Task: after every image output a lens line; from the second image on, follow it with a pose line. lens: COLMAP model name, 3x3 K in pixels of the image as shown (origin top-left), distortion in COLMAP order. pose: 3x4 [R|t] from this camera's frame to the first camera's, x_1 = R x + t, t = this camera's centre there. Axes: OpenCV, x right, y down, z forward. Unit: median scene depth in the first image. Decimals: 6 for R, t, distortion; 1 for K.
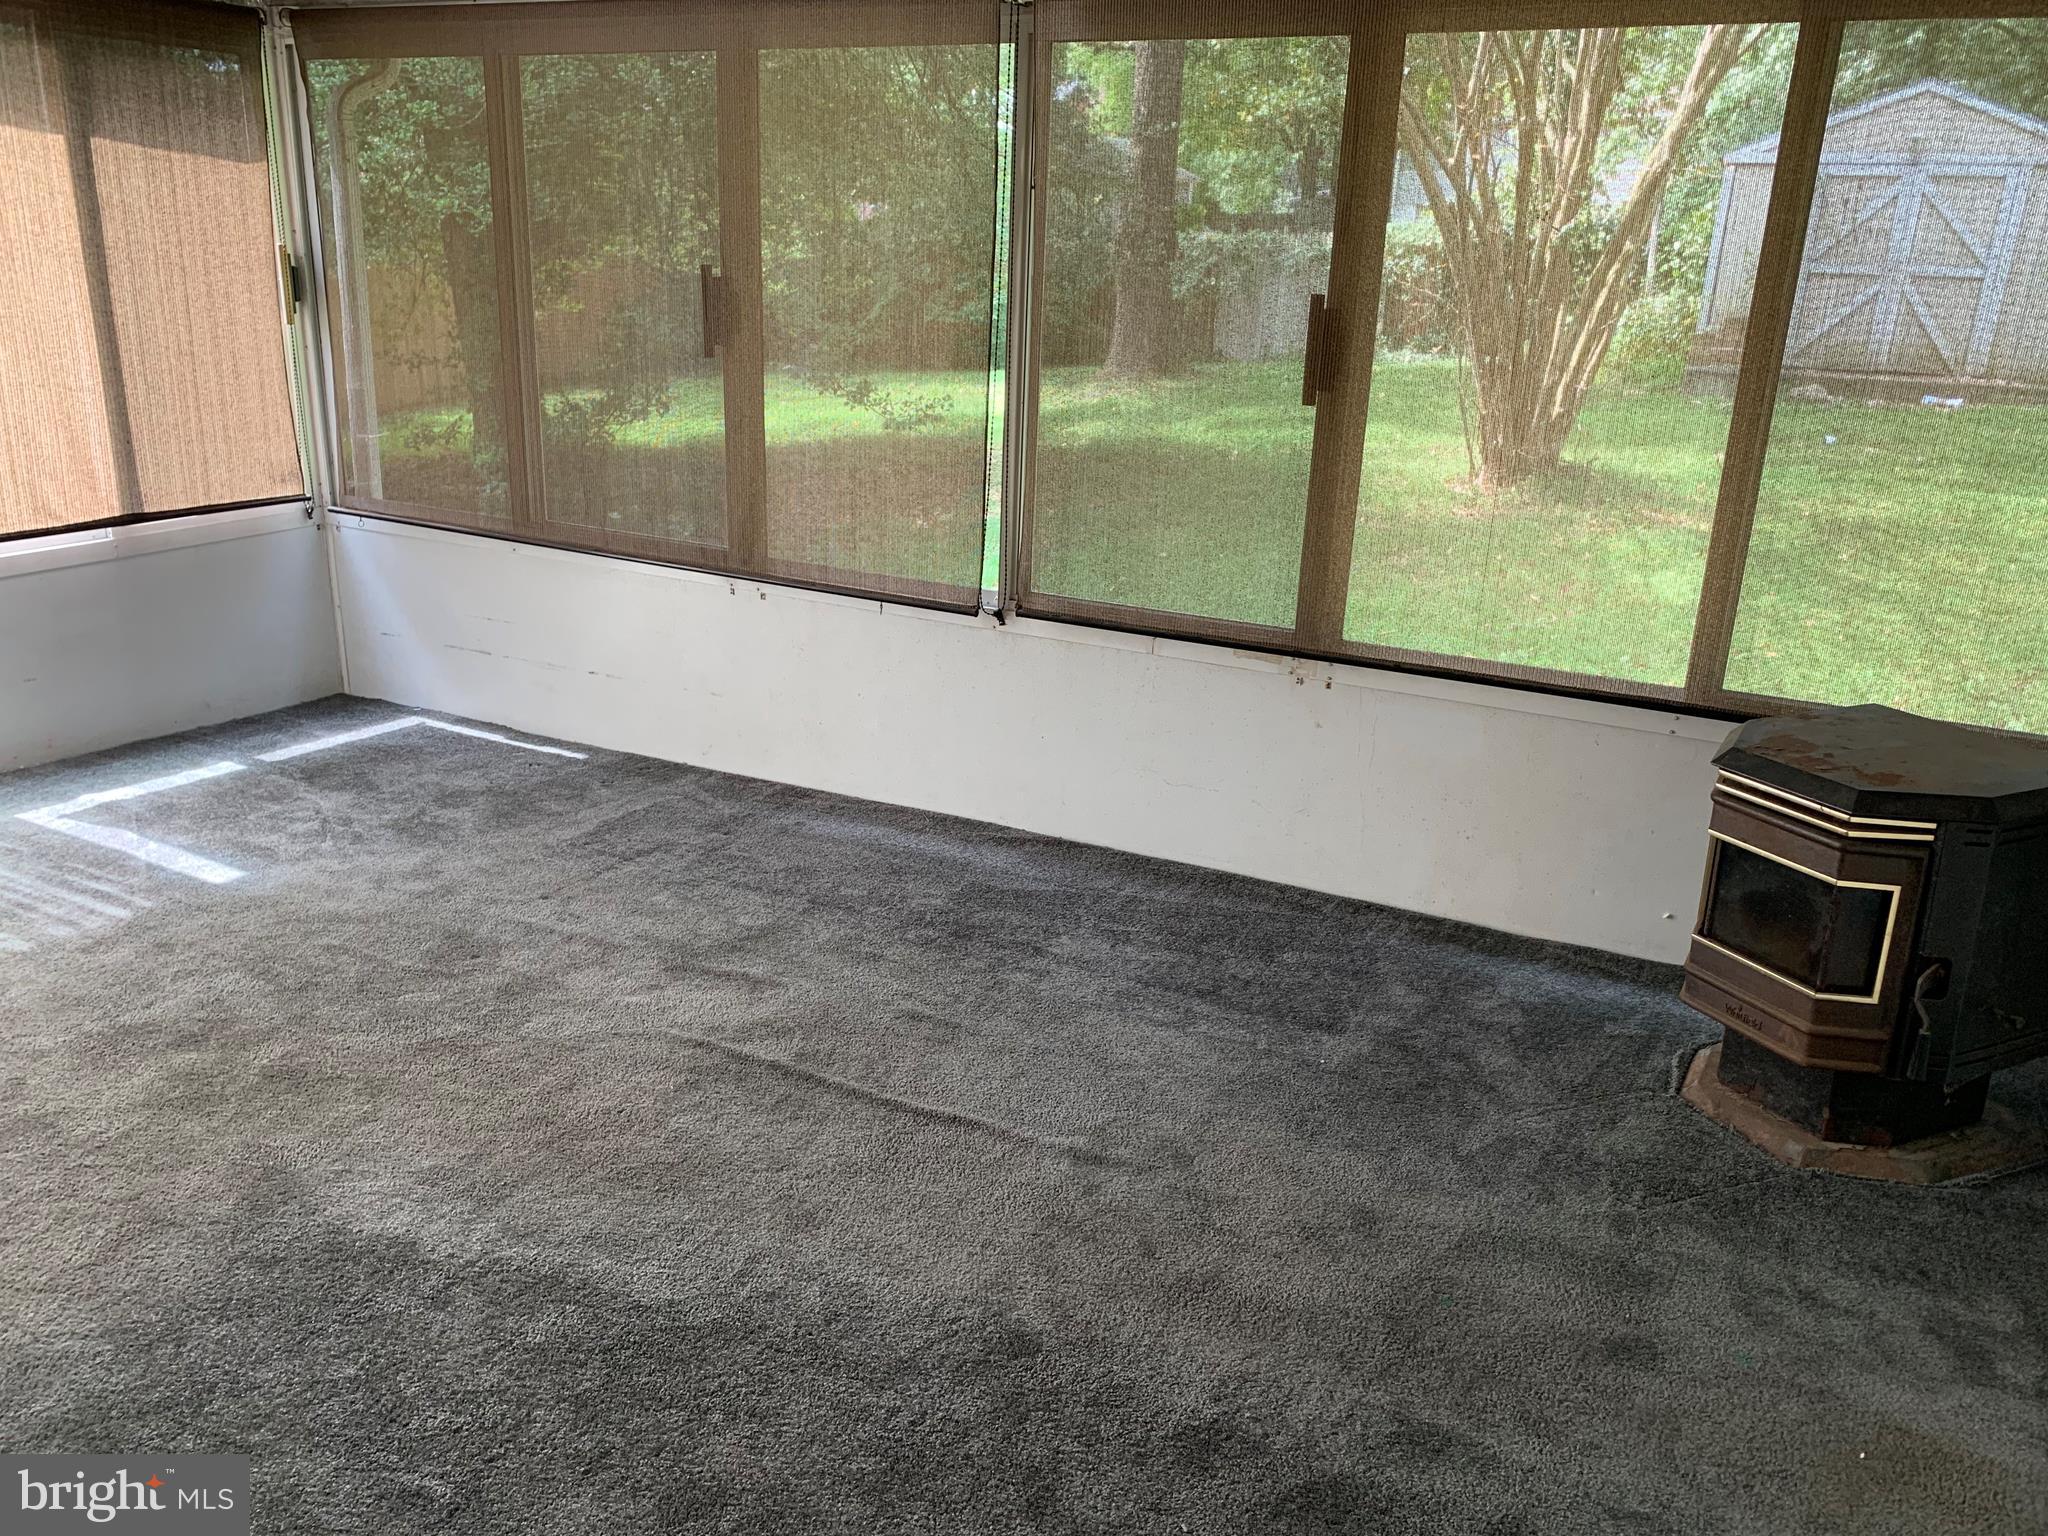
lens RADIAL K [[1564.4, 0, 1007.8], [0, 1564.4, 754.9], [0, 0, 1]] dist [0.047477, -0.072681]
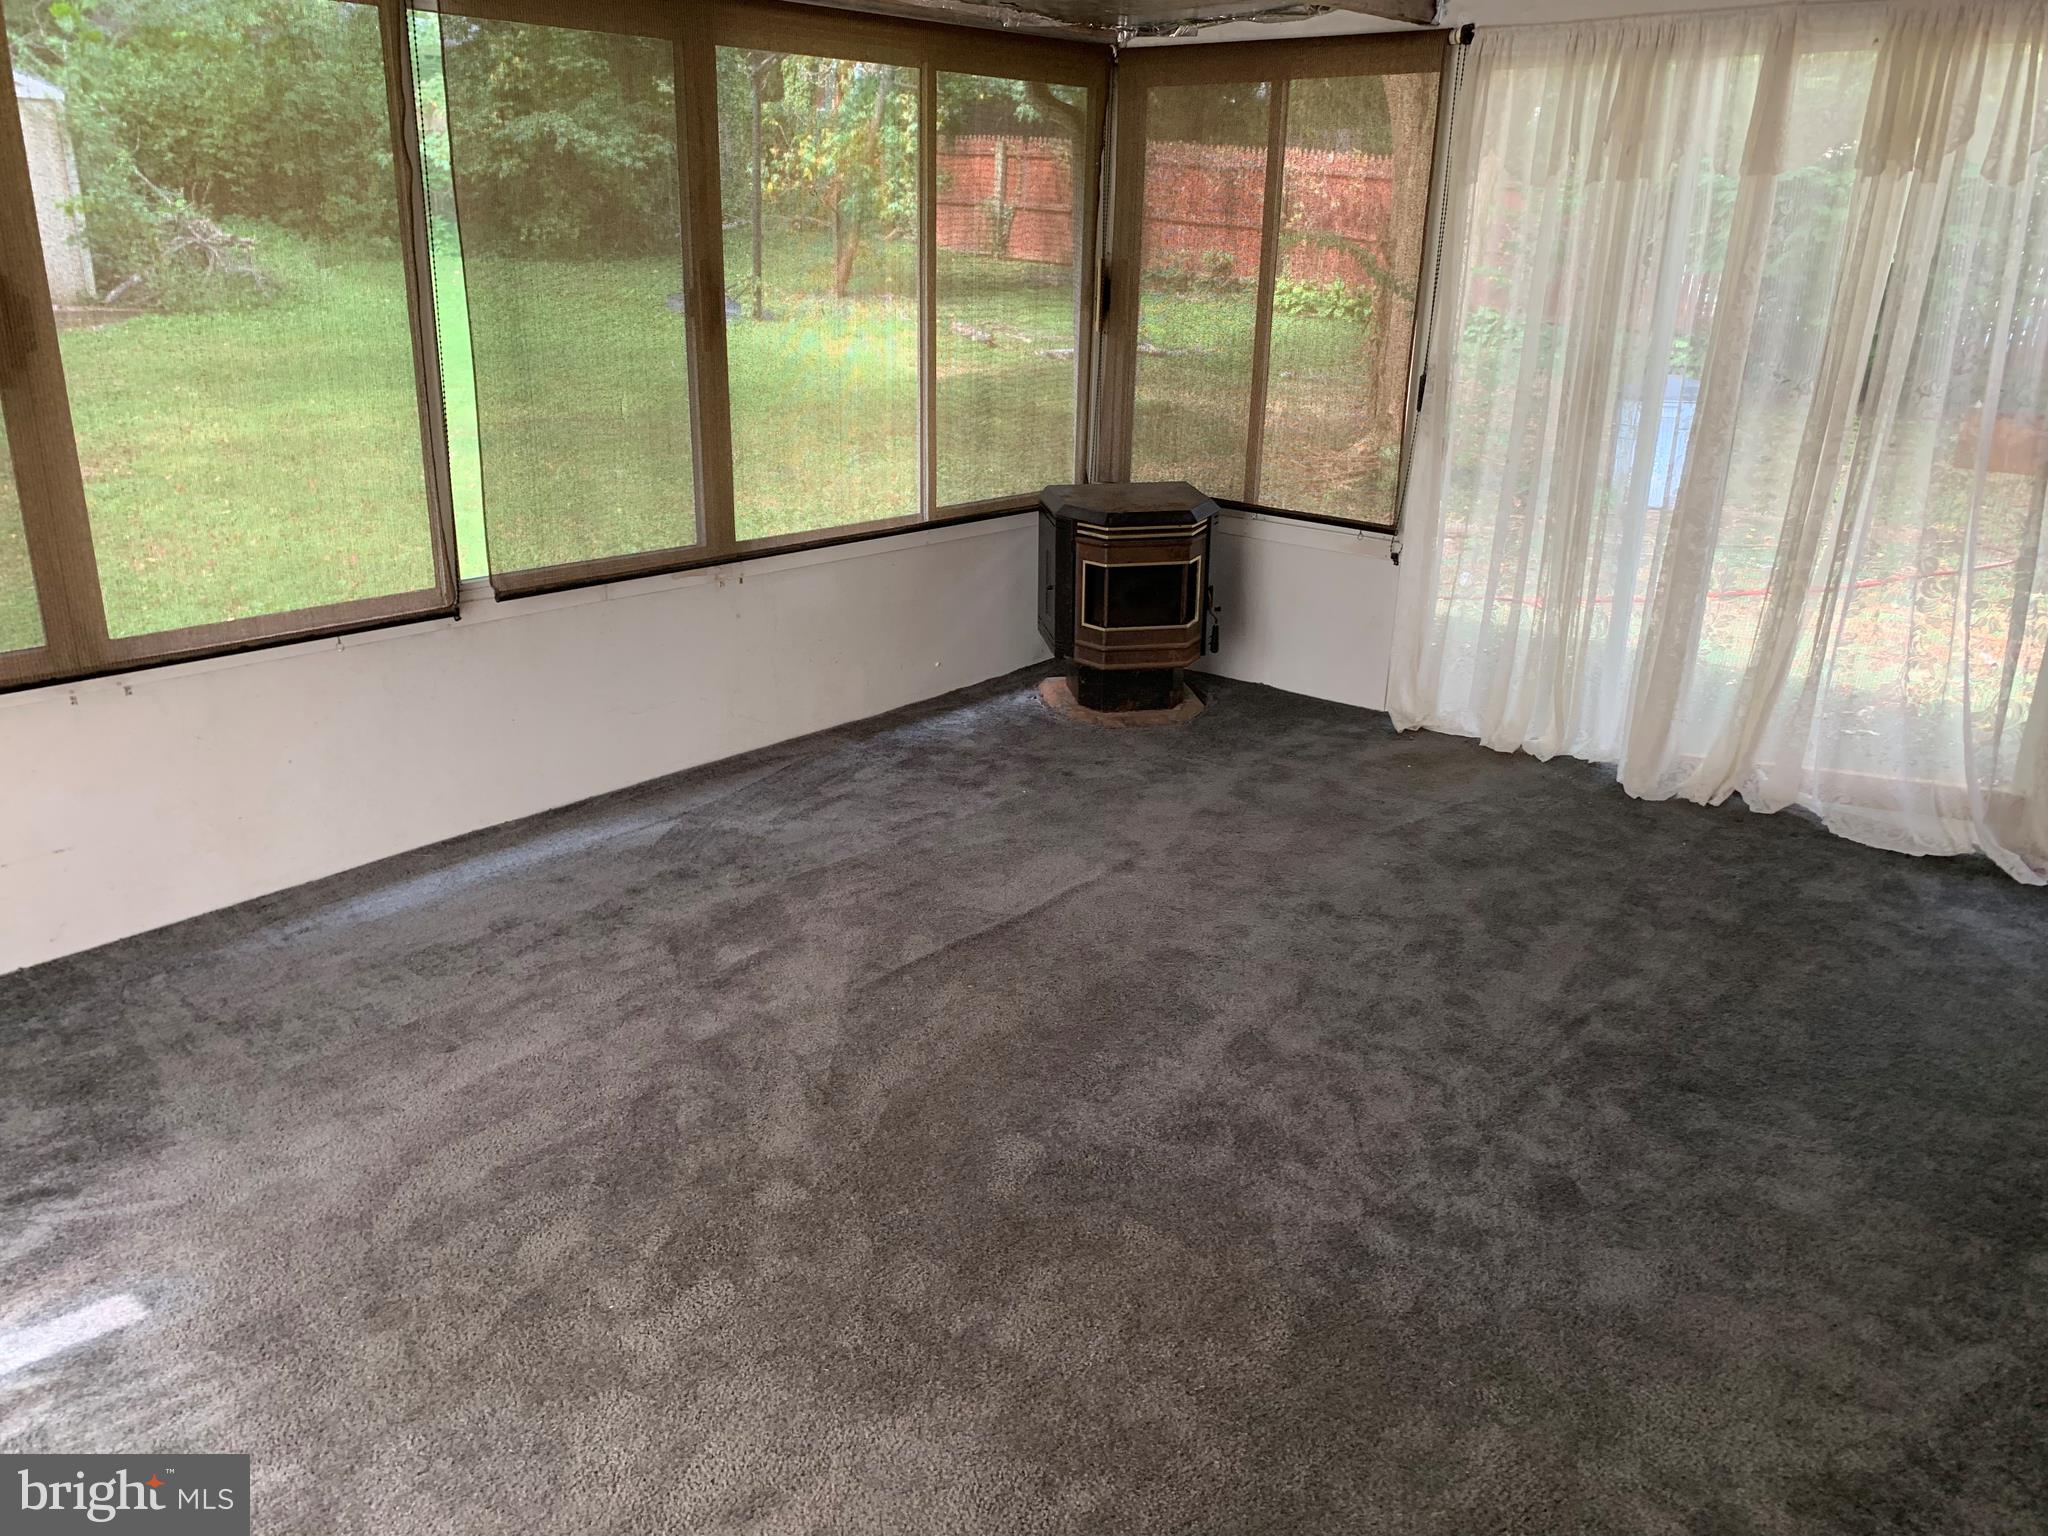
lens RADIAL K [[1564.4, 0, 1007.8], [0, 1564.4, 754.9], [0, 0, 1]] dist [0.047477, -0.072681]
pose [[0.257414, -0.333265, 0.907013, -0.921611], [0.296179, 0.920677, 0.254229, -0.172829], [-0.919791, 0.203196, 0.335701, 0.444148]]
